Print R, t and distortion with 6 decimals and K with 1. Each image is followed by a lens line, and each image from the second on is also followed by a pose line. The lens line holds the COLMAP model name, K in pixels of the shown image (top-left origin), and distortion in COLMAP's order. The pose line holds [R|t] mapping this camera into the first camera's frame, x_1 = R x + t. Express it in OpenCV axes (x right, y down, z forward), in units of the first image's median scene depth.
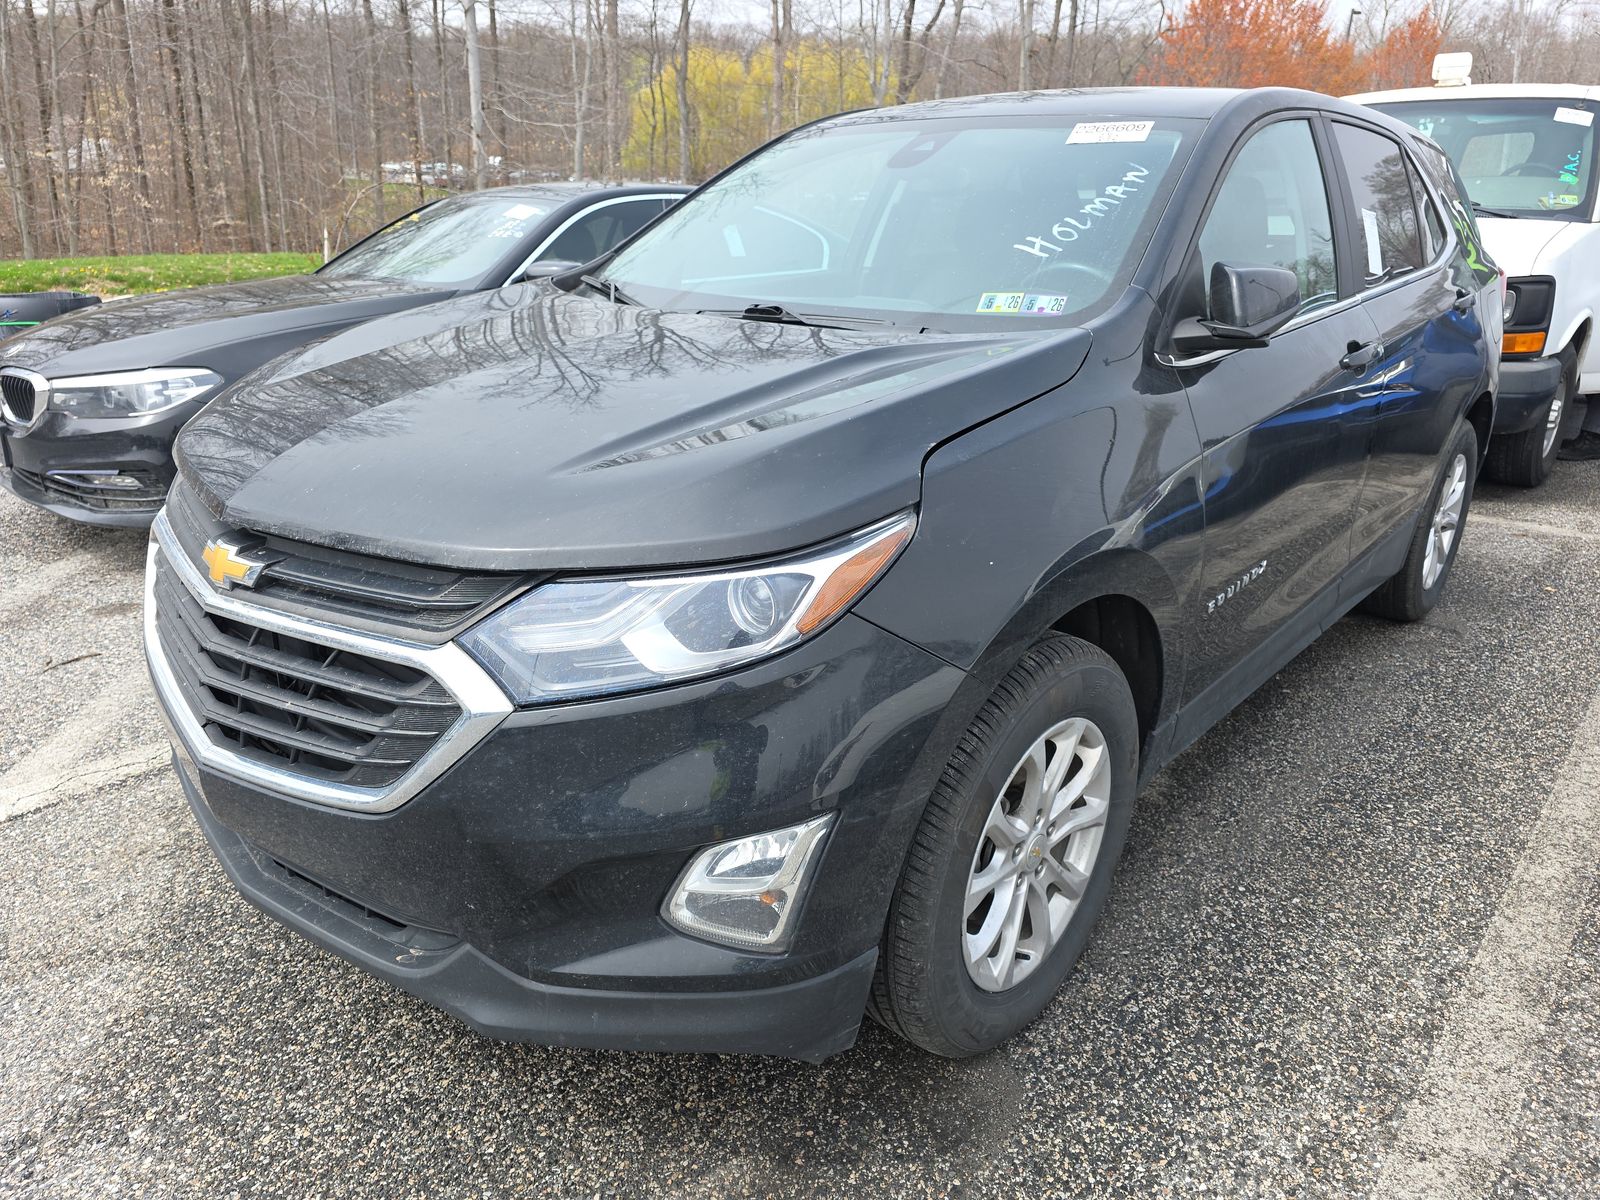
lens RADIAL K [[1078.2, 0, 801.3], [0, 1078.2, 596.8], [0, 0, 1]] dist [0.033834, -0.024191]
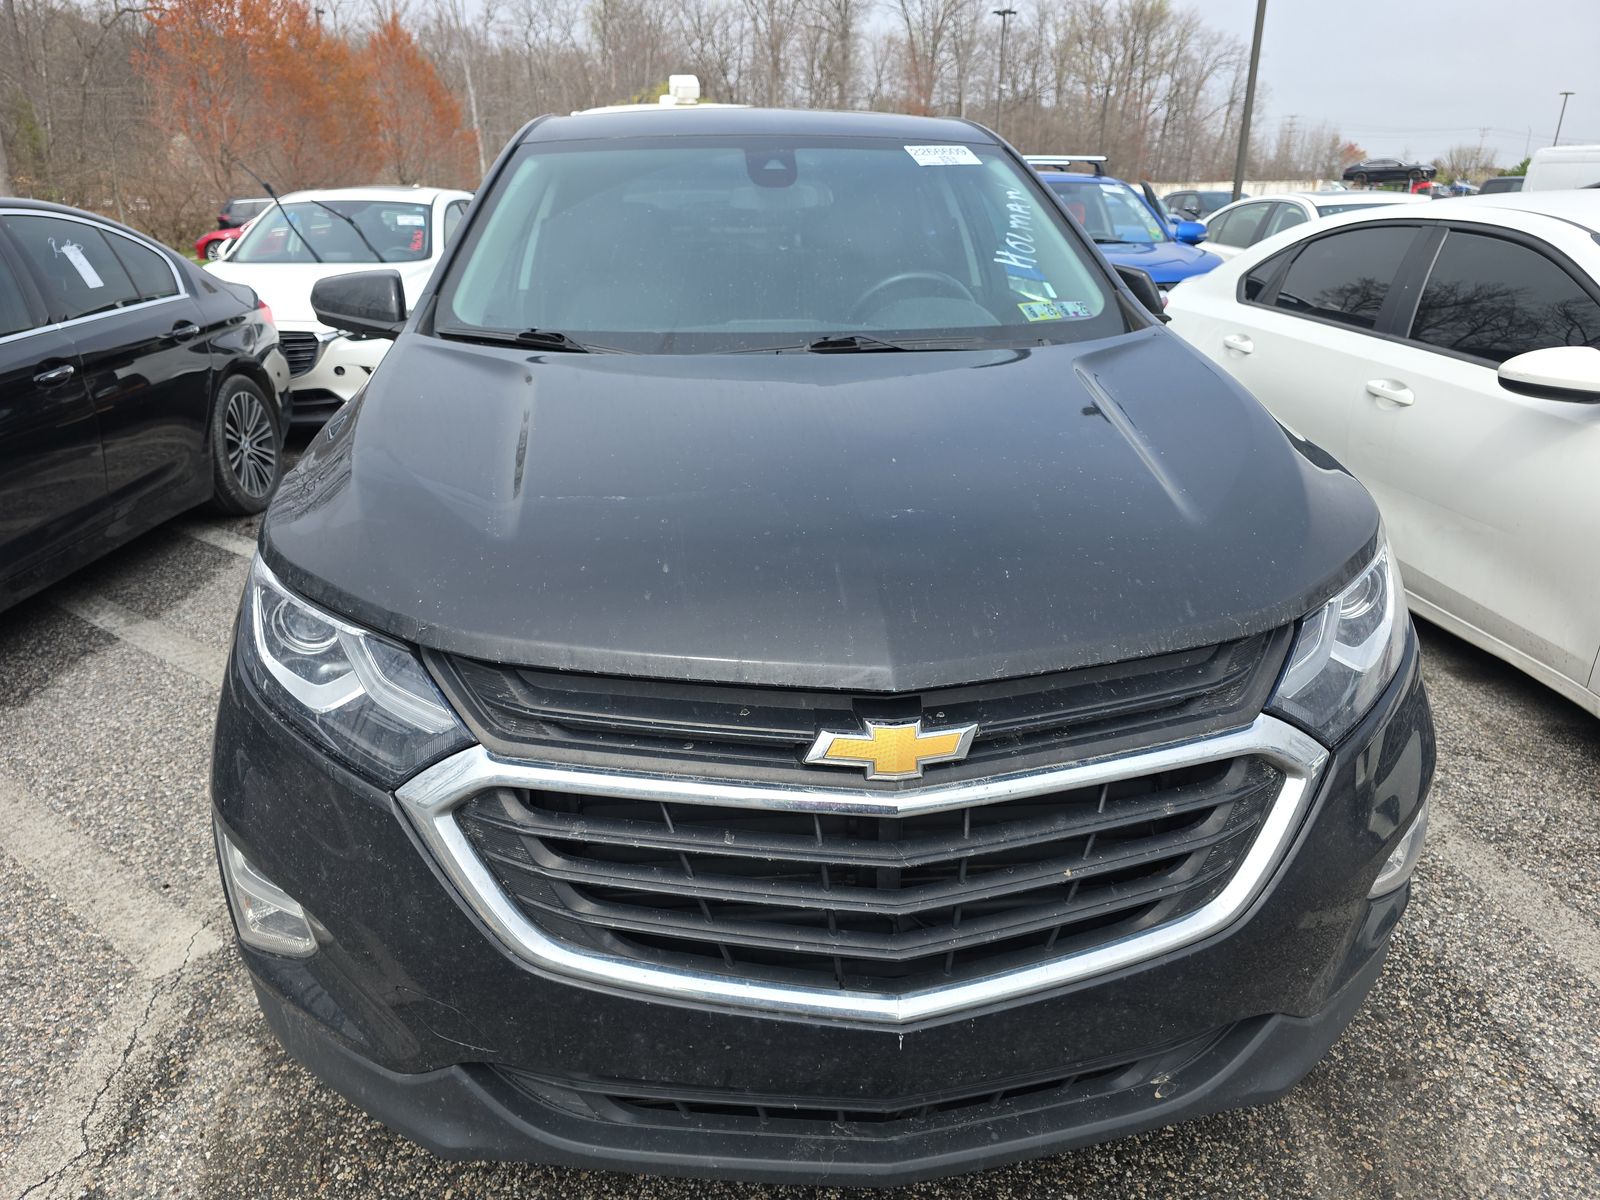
lens RADIAL K [[1078.2, 0, 791.6], [0, 1078.2, 592.7], [0, 0, 1]] dist [0.033834, -0.024191]
pose [[0.695222, -0.262270, 0.669239, -0.759540], [0.260970, 0.959623, 0.104968, -0.166225], [-0.669747, 0.101675, 0.735596, 0.359165]]
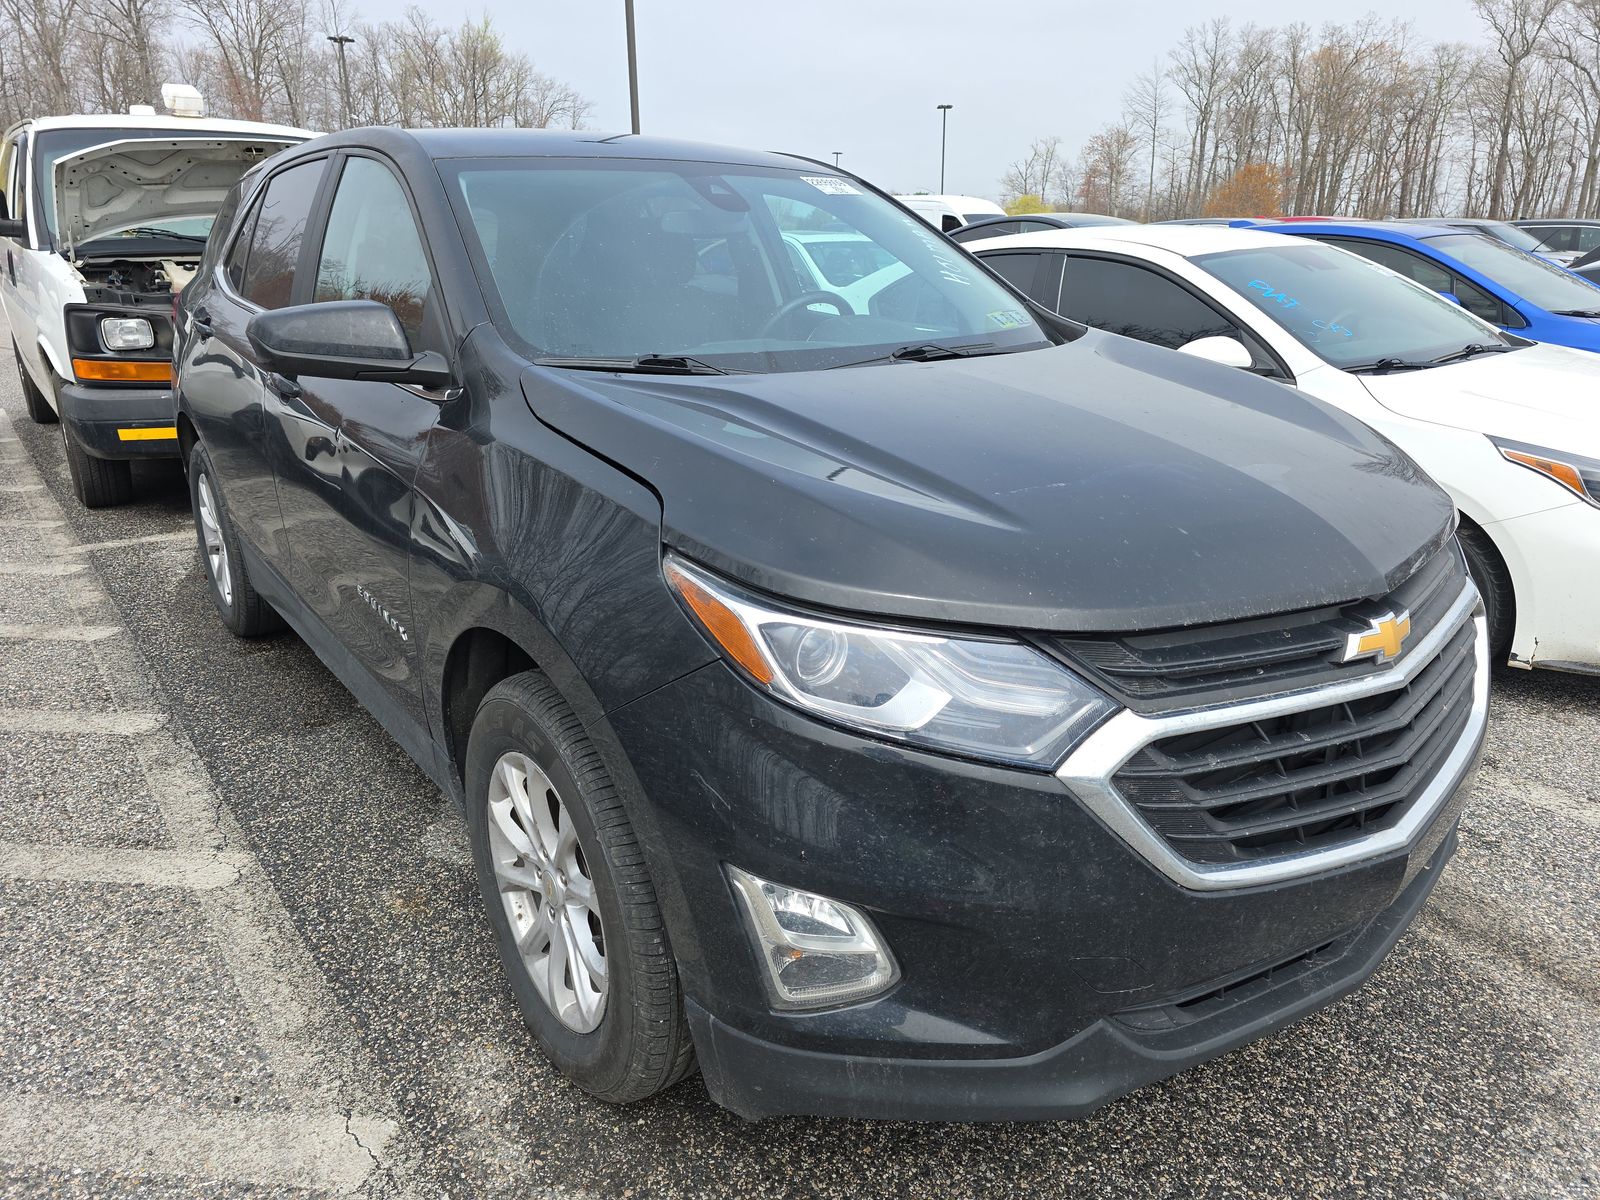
lens RADIAL K [[1078.2, 0, 788.8], [0, 1078.2, 612.4], [0, 0, 1]] dist [0.033834, -0.024191]
pose [[0.208332, -0.336378, 0.918394, -1.106275], [0.339612, 0.905452, 0.254598, -0.346982], [-0.917203, 0.258857, 0.302873, 0.870056]]
